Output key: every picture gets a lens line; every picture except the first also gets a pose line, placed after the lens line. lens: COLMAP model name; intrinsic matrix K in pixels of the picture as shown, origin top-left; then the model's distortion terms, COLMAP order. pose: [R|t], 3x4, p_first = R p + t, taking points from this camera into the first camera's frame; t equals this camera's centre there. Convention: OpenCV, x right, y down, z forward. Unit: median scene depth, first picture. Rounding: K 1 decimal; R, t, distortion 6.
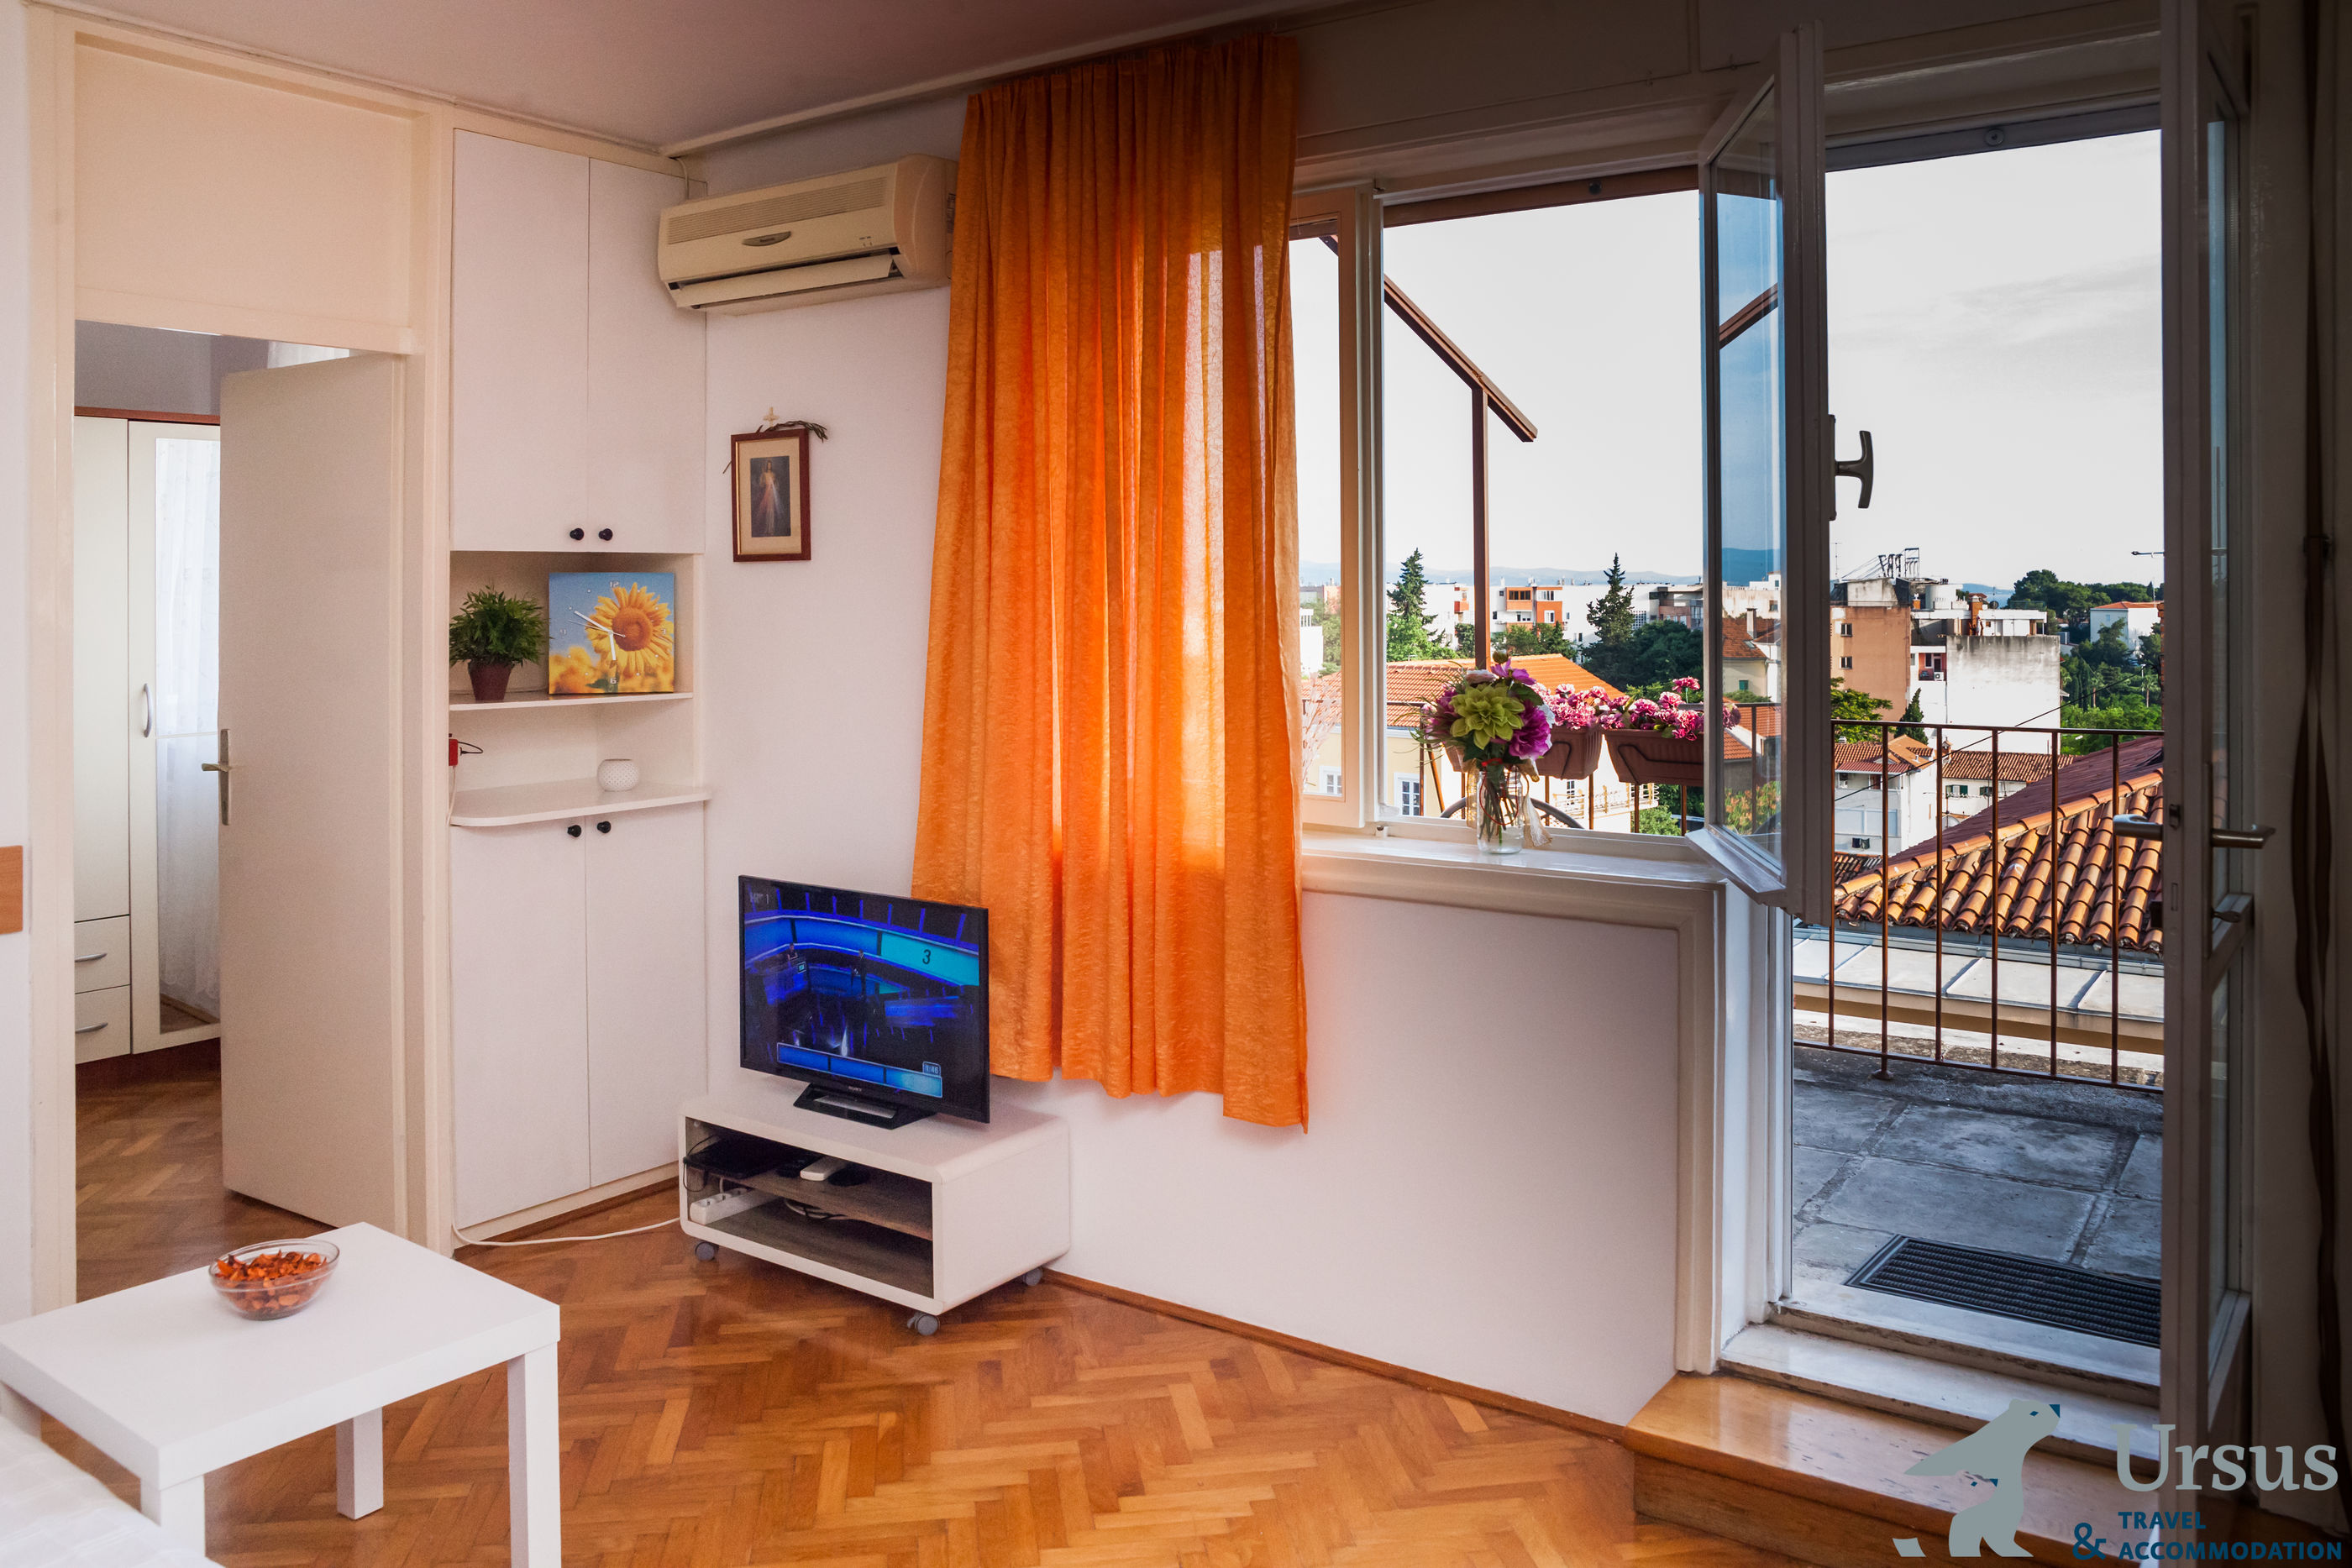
lens RADIAL K [[1864.4, 0, 1148.0], [0, 1864.4, 567.5], [0, 0, 1]] dist [-0.095153, 0.066256]
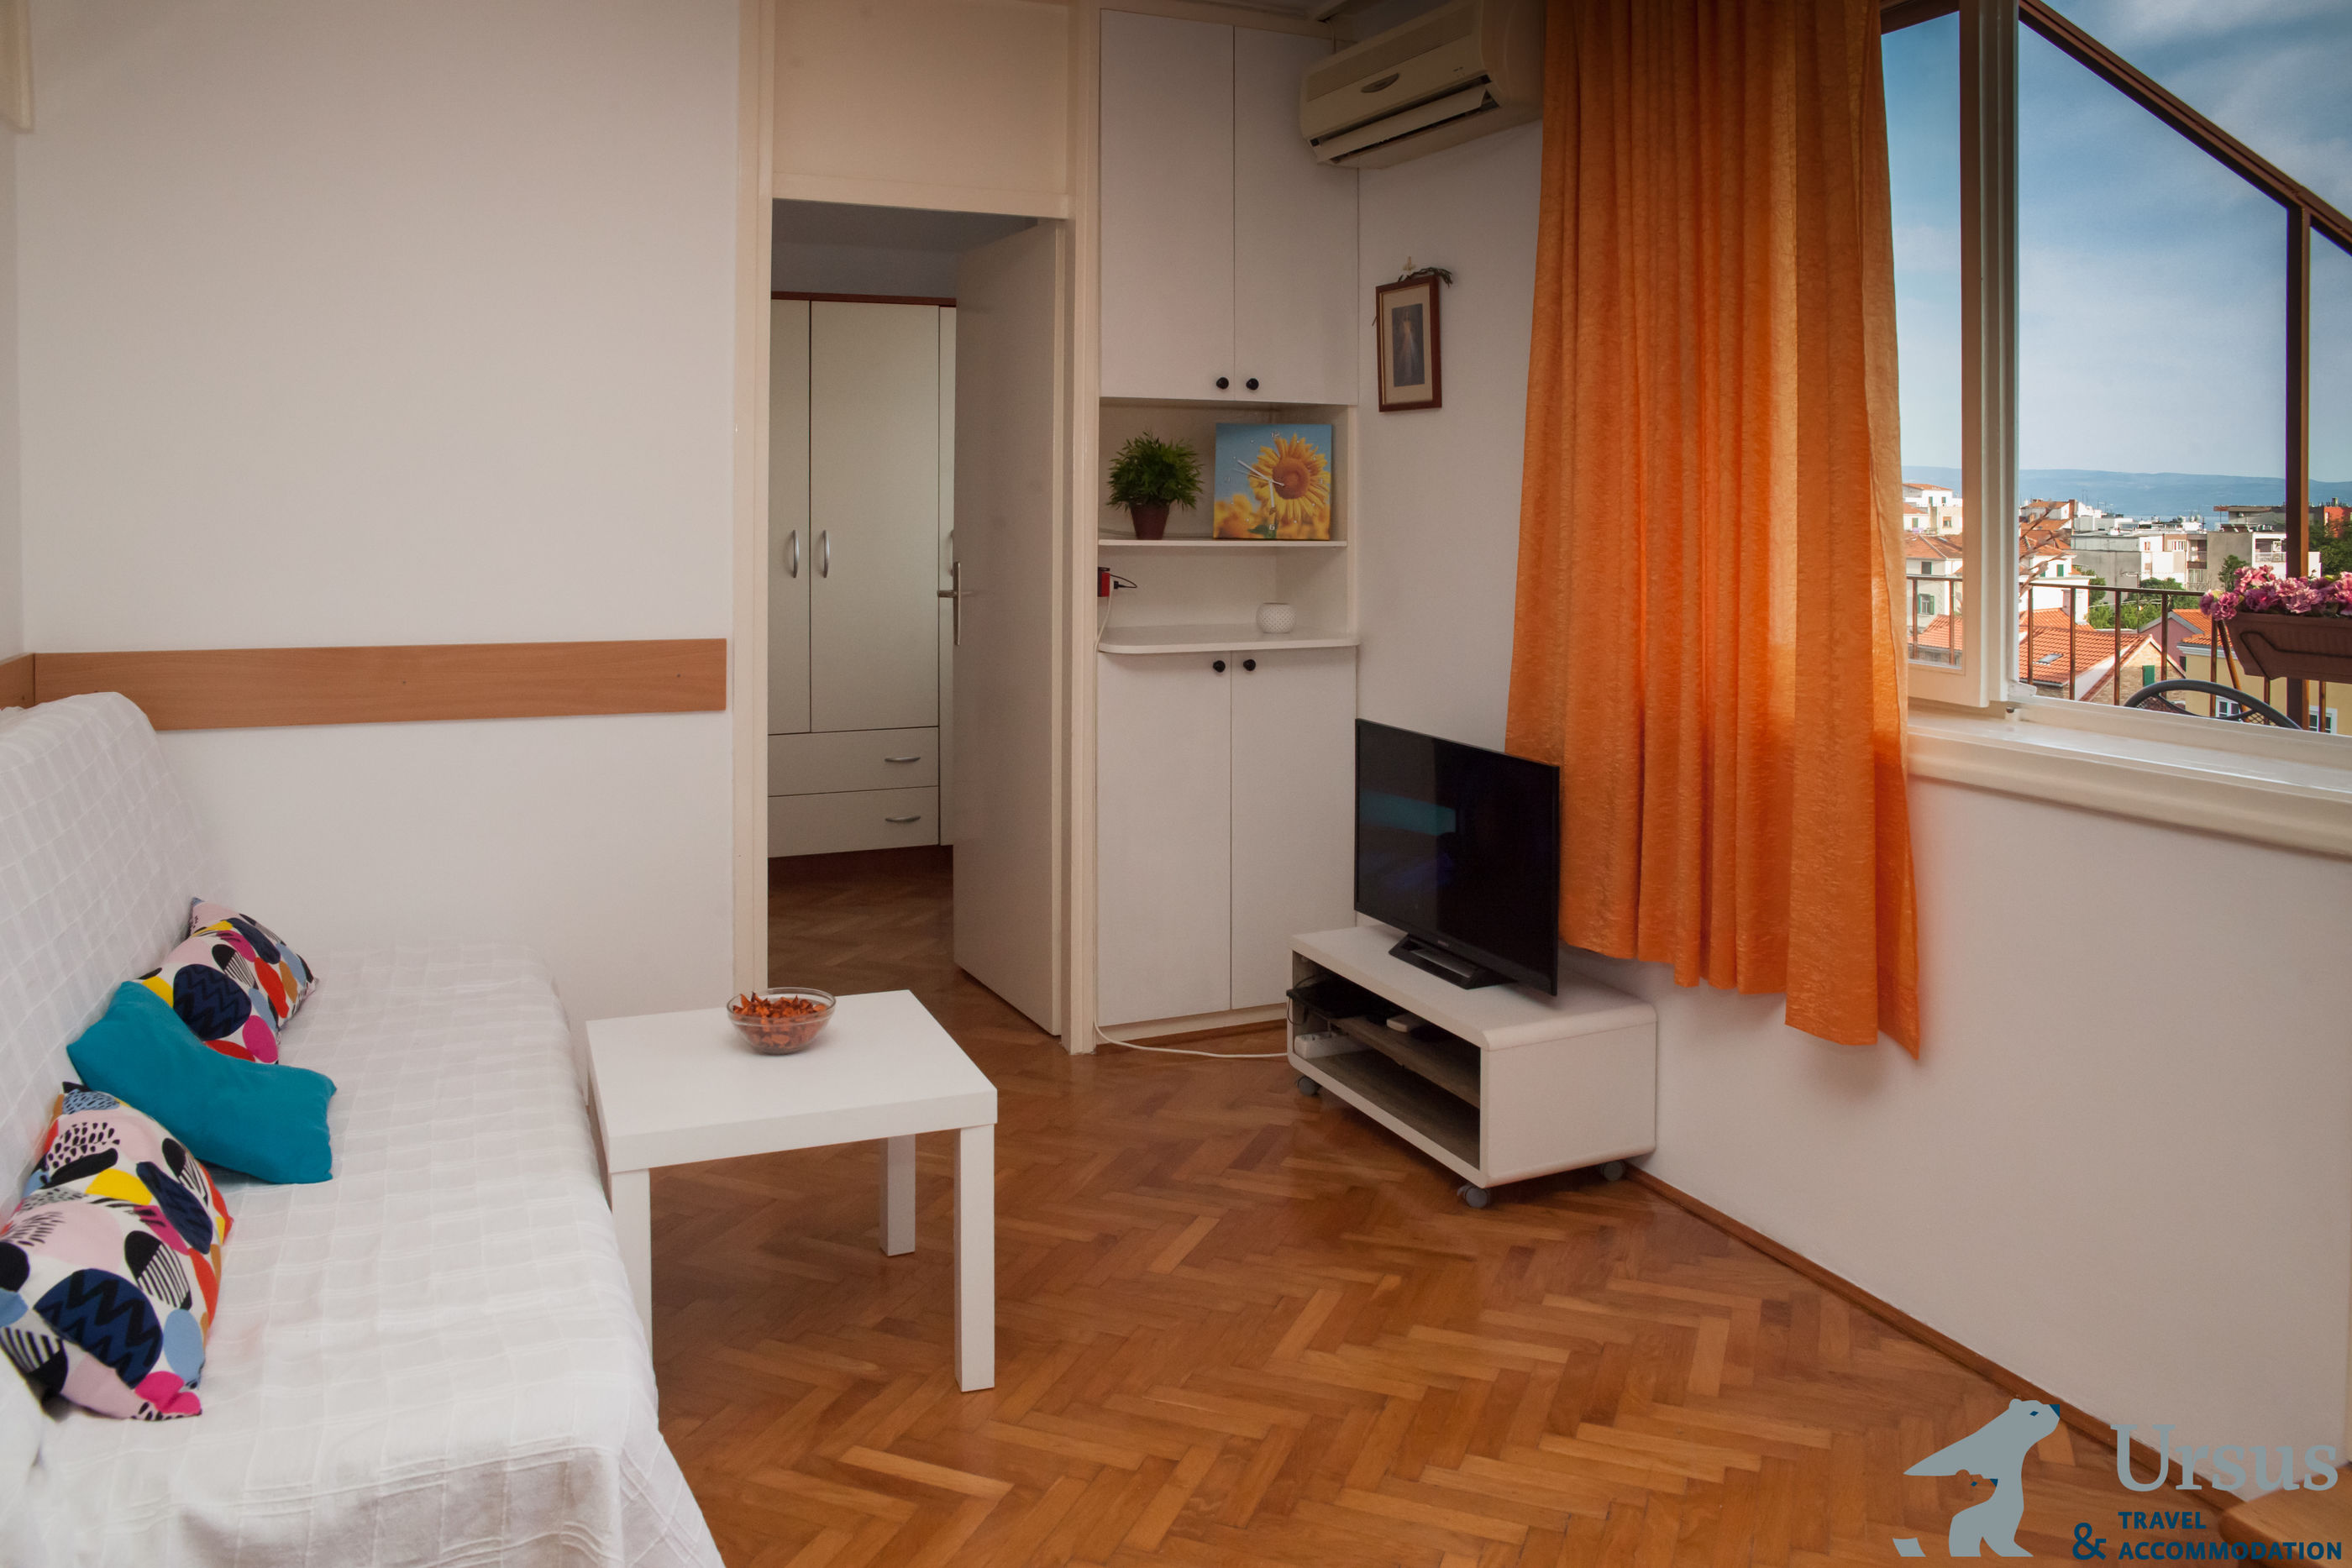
lens RADIAL K [[1742.6, 0, 1185.0], [0, 1742.6, 488.0], [0, 0, 1]] dist [-0.053249, 0.009307]
pose [[0.867048, 0.012003, -0.498080, 0.180748], [-0.011165, 0.999927, 0.004661, 0.040136], [0.498099, 0.001520, 0.867119, 0.140333]]
